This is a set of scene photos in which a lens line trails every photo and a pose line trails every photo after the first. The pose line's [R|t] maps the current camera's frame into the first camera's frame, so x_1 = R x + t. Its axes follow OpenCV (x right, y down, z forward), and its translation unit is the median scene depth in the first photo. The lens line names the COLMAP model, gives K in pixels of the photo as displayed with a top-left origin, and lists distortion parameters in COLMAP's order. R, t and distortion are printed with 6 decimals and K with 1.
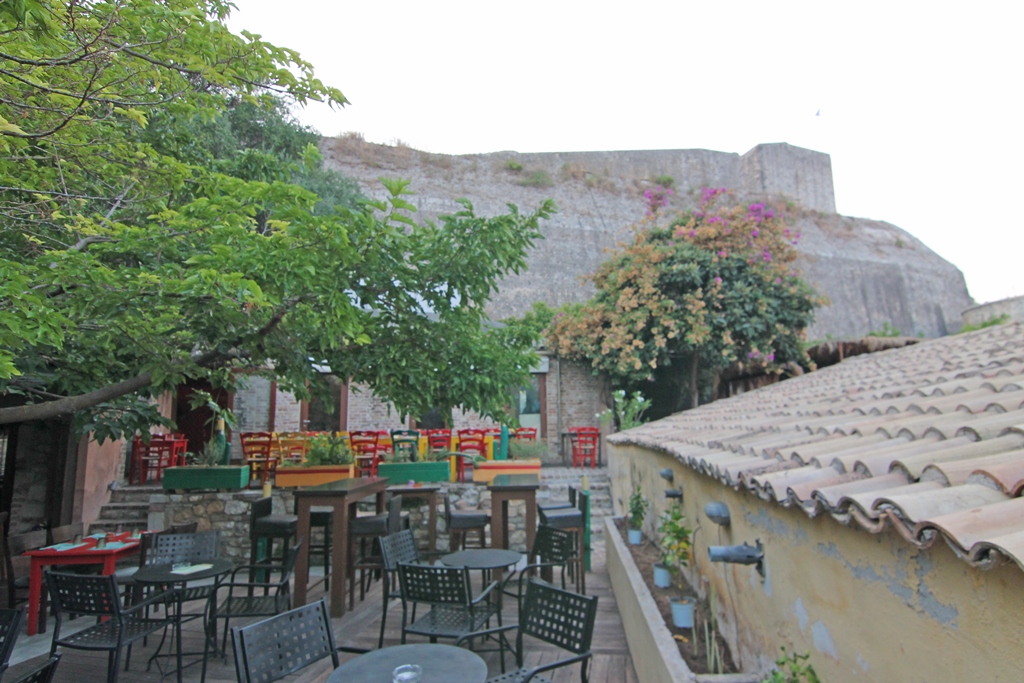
lens RADIAL K [[517.2, 0, 517.0], [0, 517.2, 358.4], [0, 0, 1]] dist [-0.002582, -0.000947]
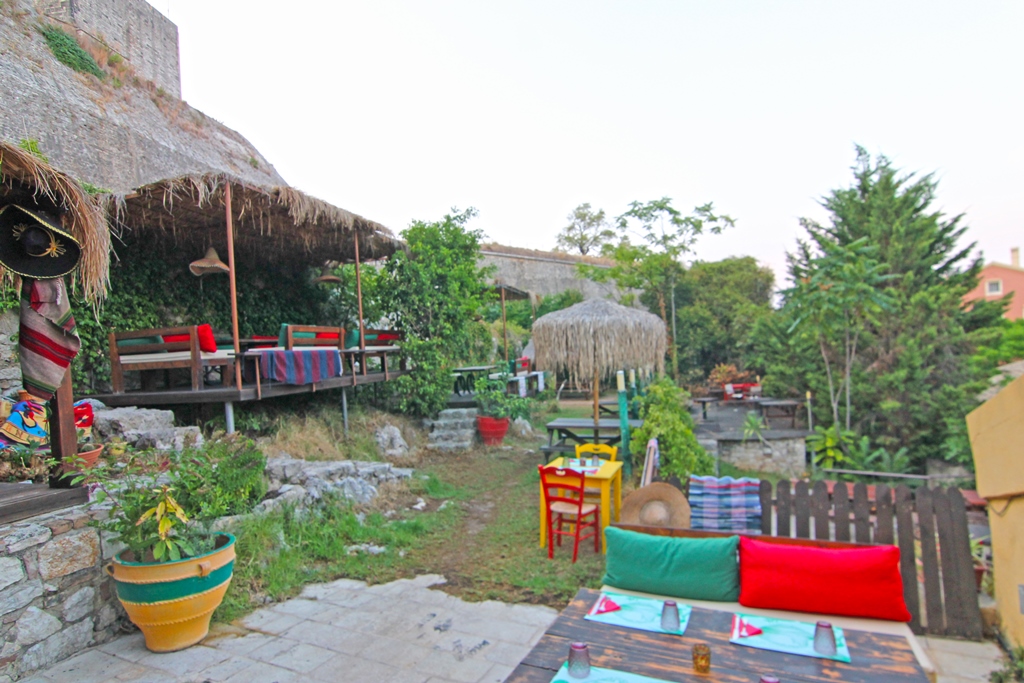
lens RADIAL K [[517.2, 0, 517.0], [0, 517.2, 358.4], [0, 0, 1]] dist [-0.002582, -0.000947]
pose [[0.403891, -0.009524, 0.914757, 0.122992], [-0.085886, 0.995134, 0.048282, 0.020110], [-0.910766, -0.098065, 0.401108, 0.216317]]
